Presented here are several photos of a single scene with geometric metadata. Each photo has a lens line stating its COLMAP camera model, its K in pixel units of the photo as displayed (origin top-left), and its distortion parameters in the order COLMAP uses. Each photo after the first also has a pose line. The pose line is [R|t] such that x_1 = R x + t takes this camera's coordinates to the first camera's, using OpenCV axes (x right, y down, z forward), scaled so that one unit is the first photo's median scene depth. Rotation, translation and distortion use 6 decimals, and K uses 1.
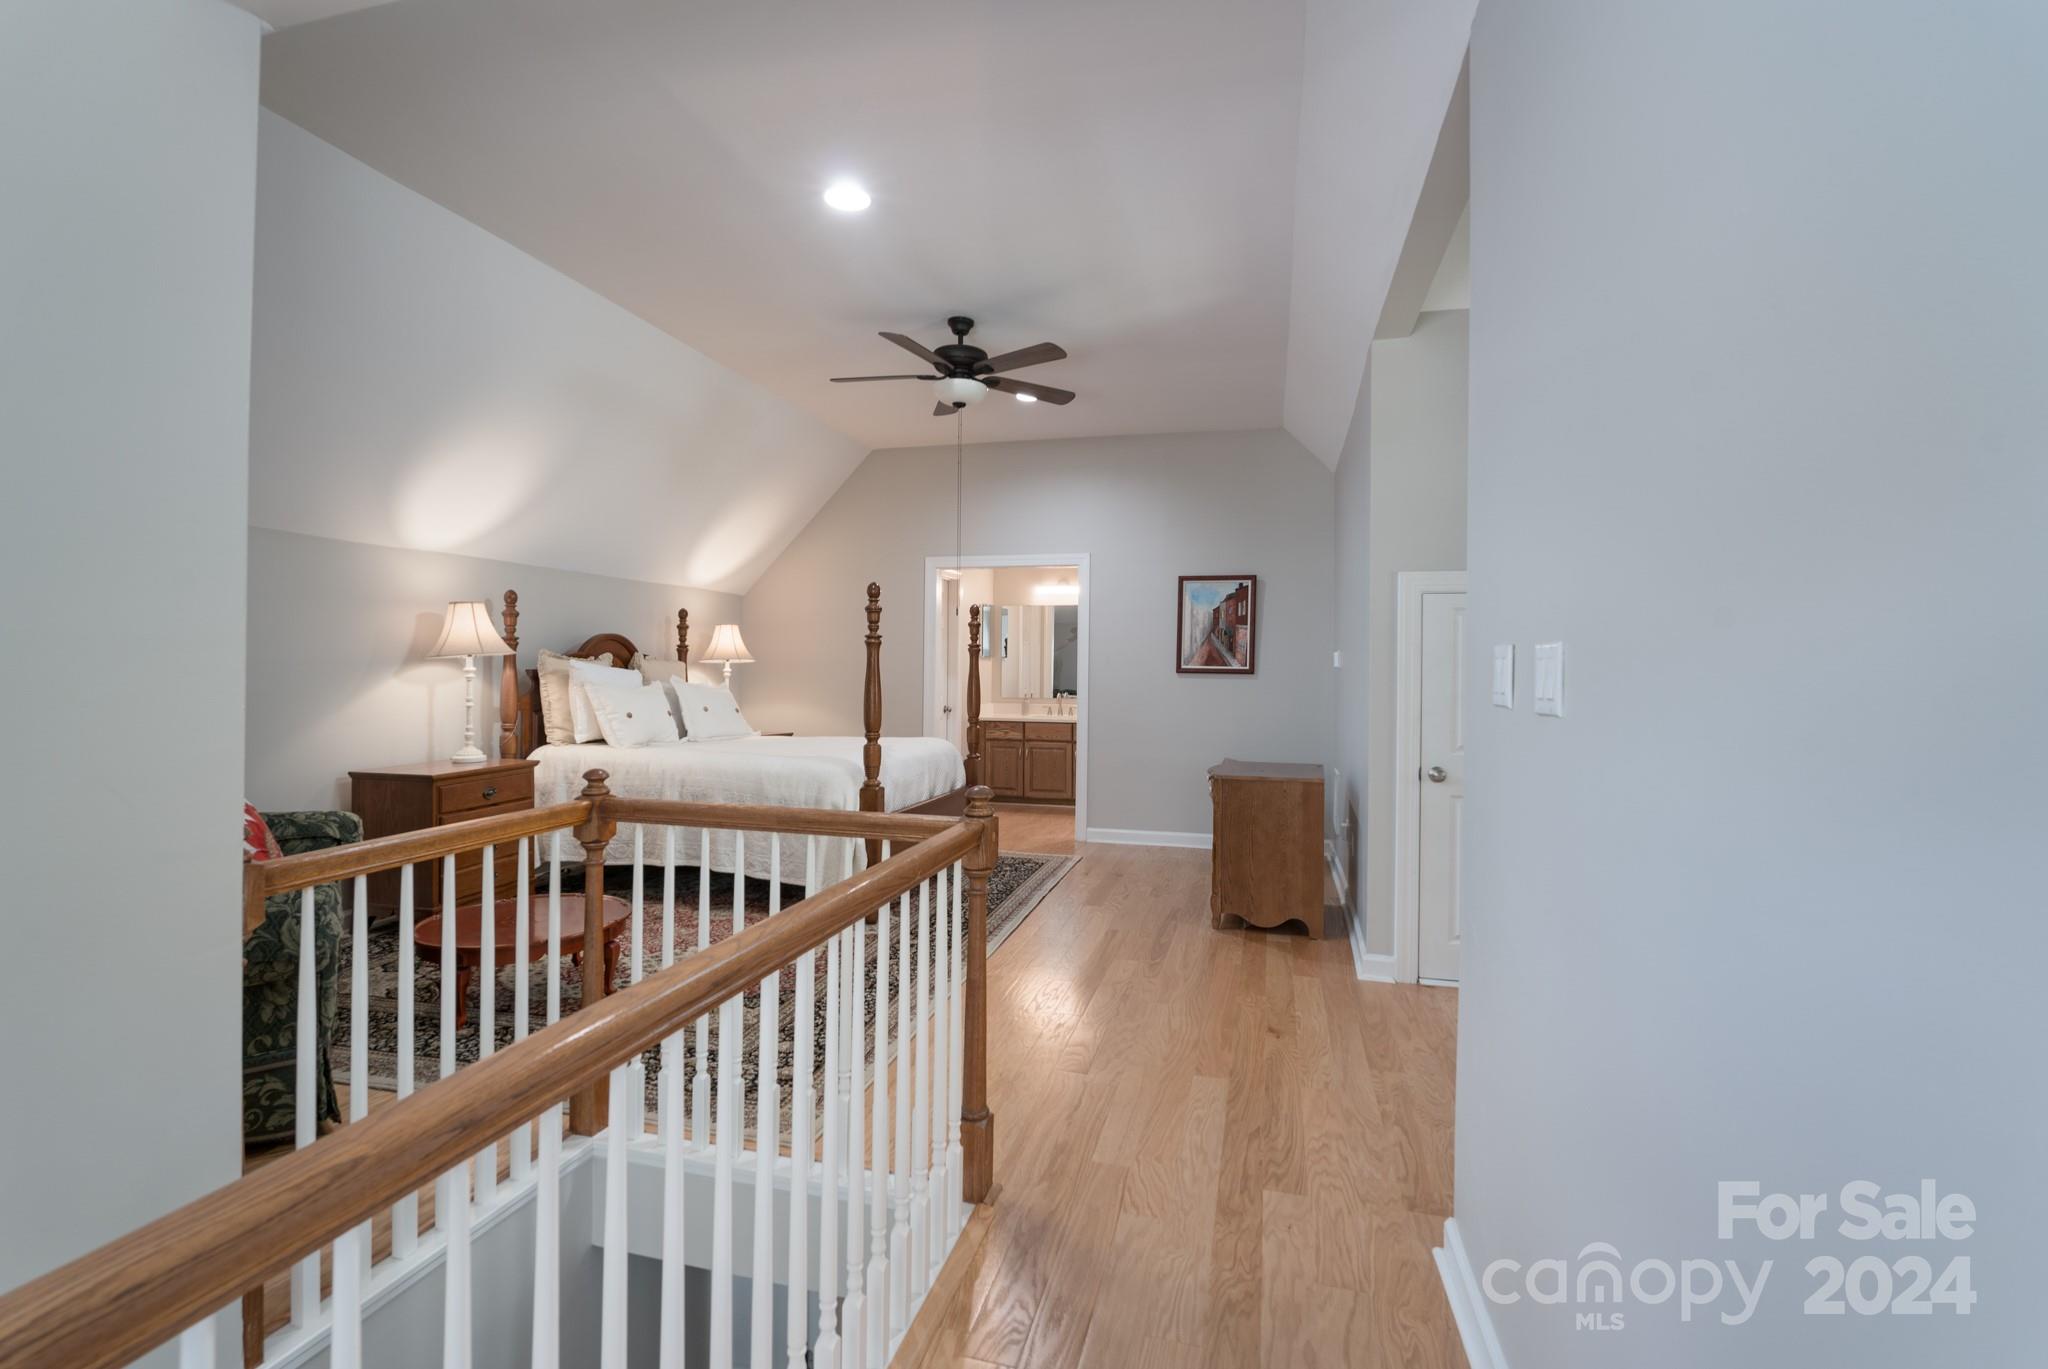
lens RADIAL K [[920.1, 0, 1020.4], [0, 920.1, 660.4], [0, 0, 1]] dist [-0.001196, -0.000535]
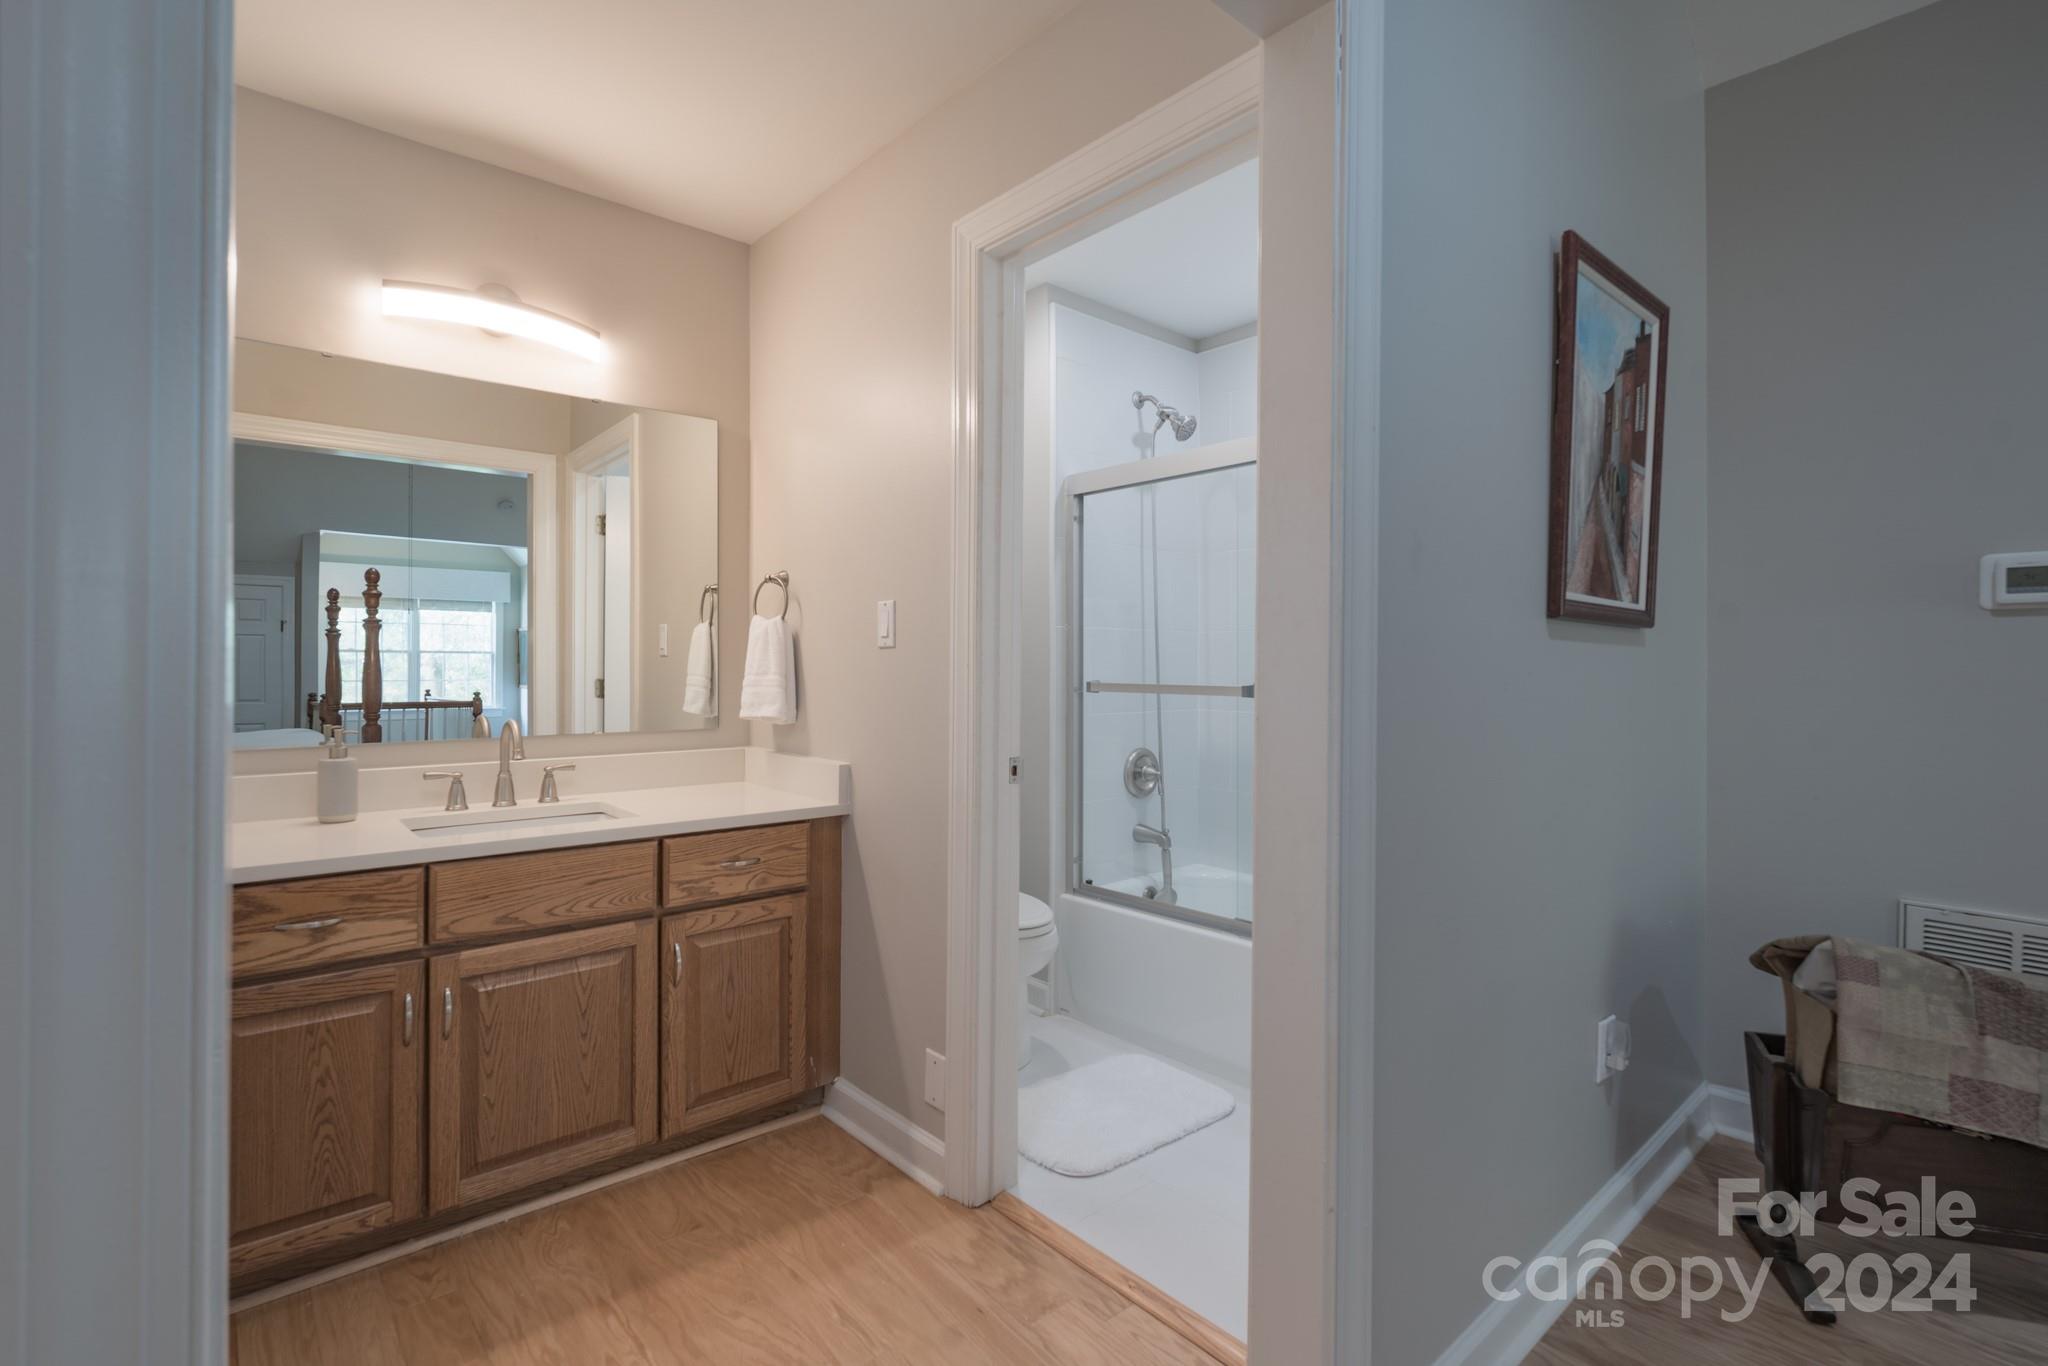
lens RADIAL K [[936.6, 0, 1001.7], [0, 936.6, 666.2], [0, 0, 1]] dist [0.000935, -0.000147]
pose [[0.561349, -0.002081, 0.827577, -0.127599], [-0.004432, 0.999975, 0.005521, 0.026434], [-0.827567, -0.006767, 0.561326, 0.997117]]
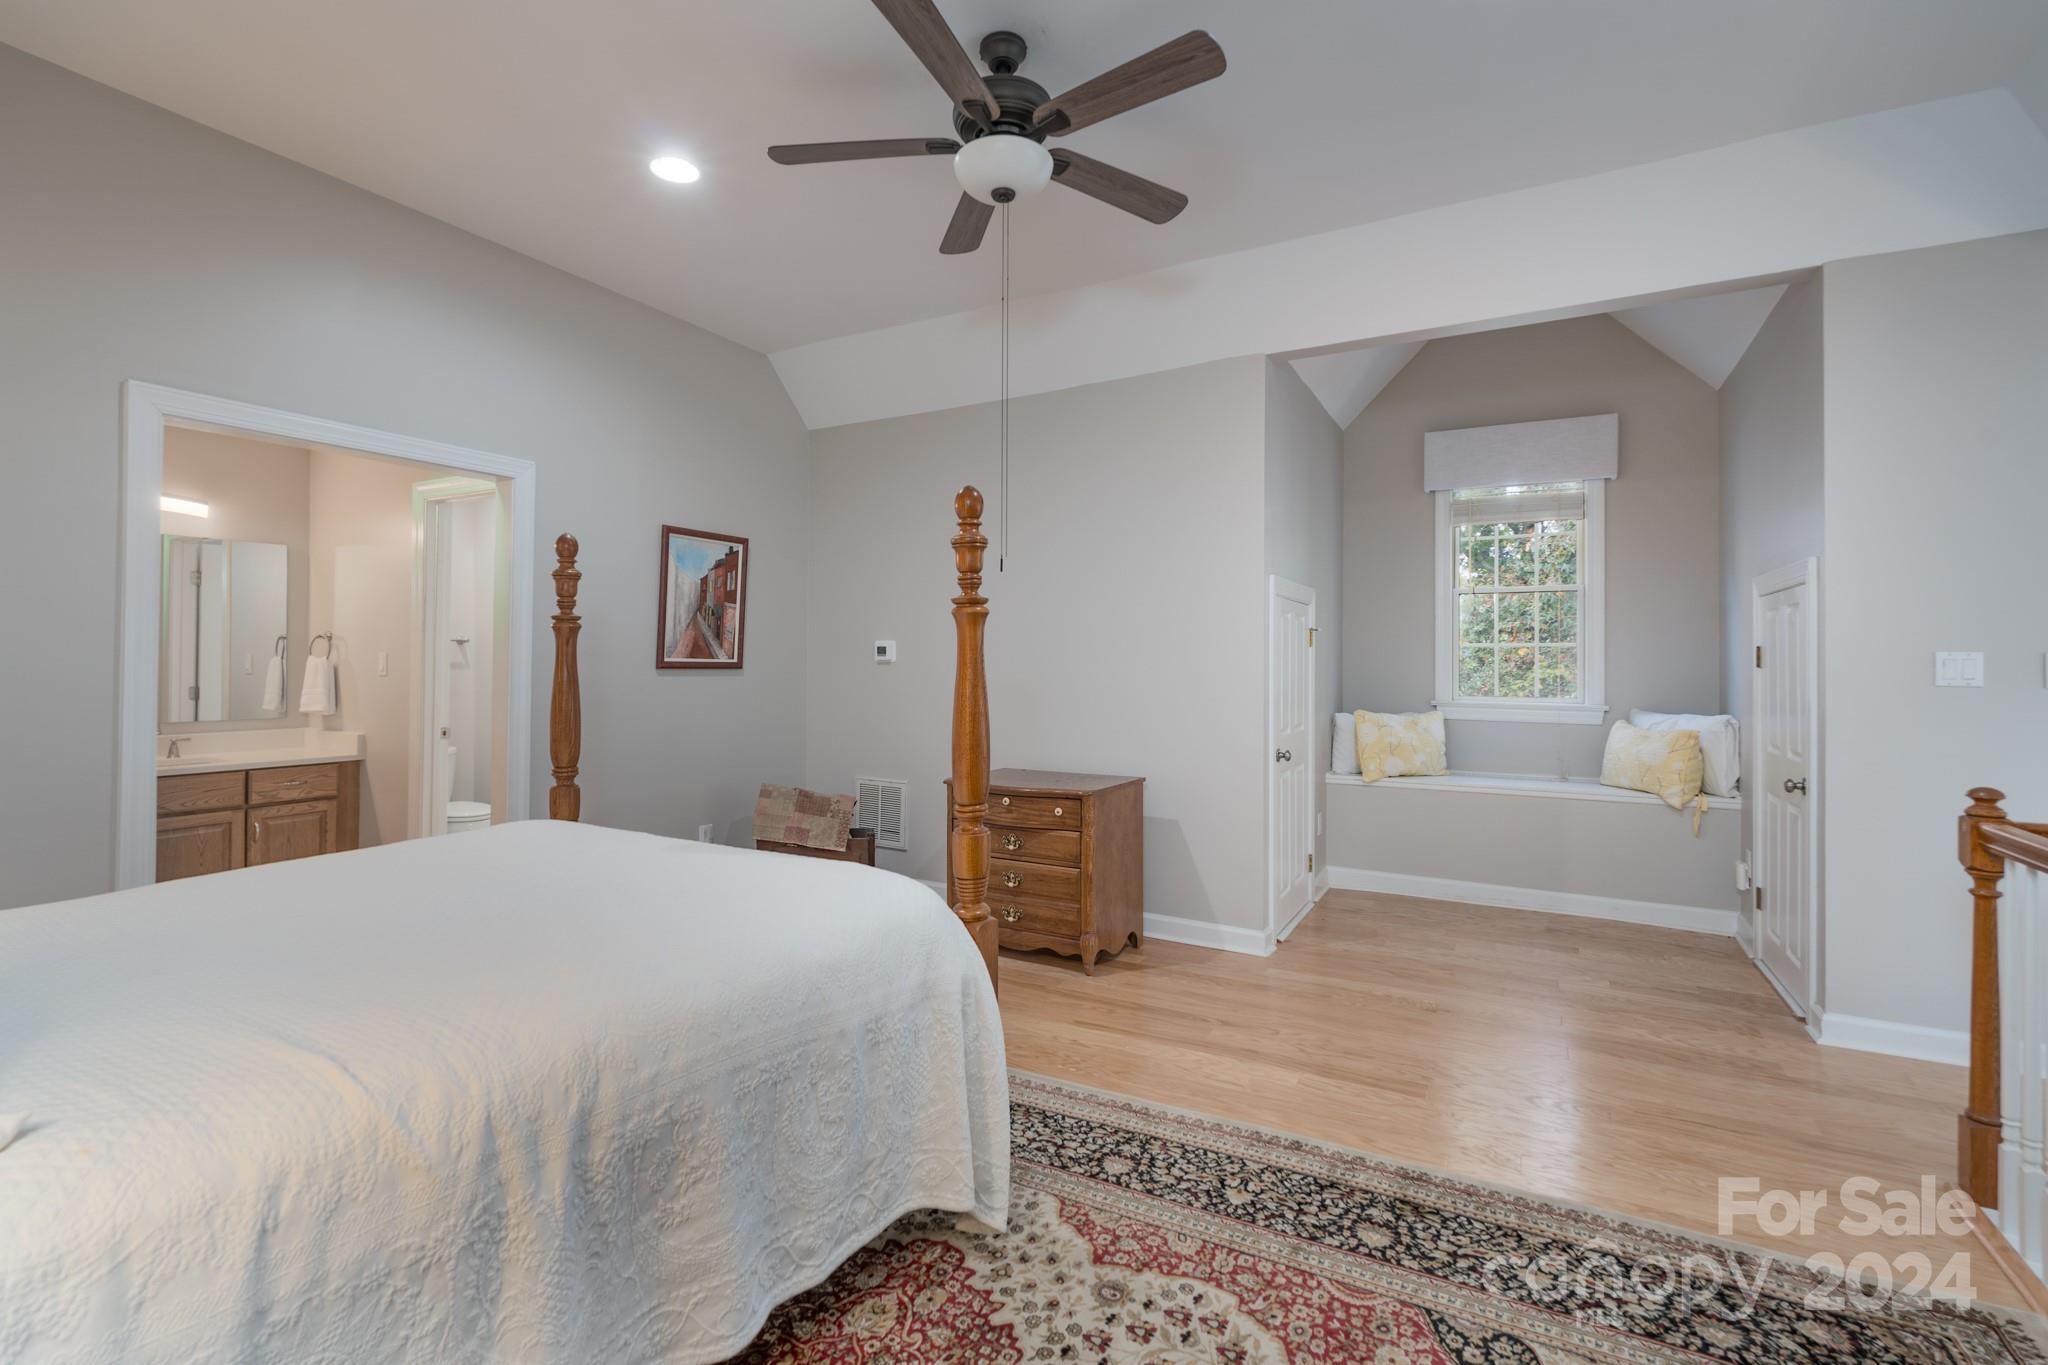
lens RADIAL K [[920.1, 0, 1020.4], [0, 920.1, 658.4], [0, 0, 1]] dist [-0.001196, -0.000535]
pose [[0.244215, -0.000153, 0.969721, -0.421025], [-0.010113, 0.999945, 0.002704, 0.001601], [-0.969668, -0.010467, 0.244200, 0.589888]]
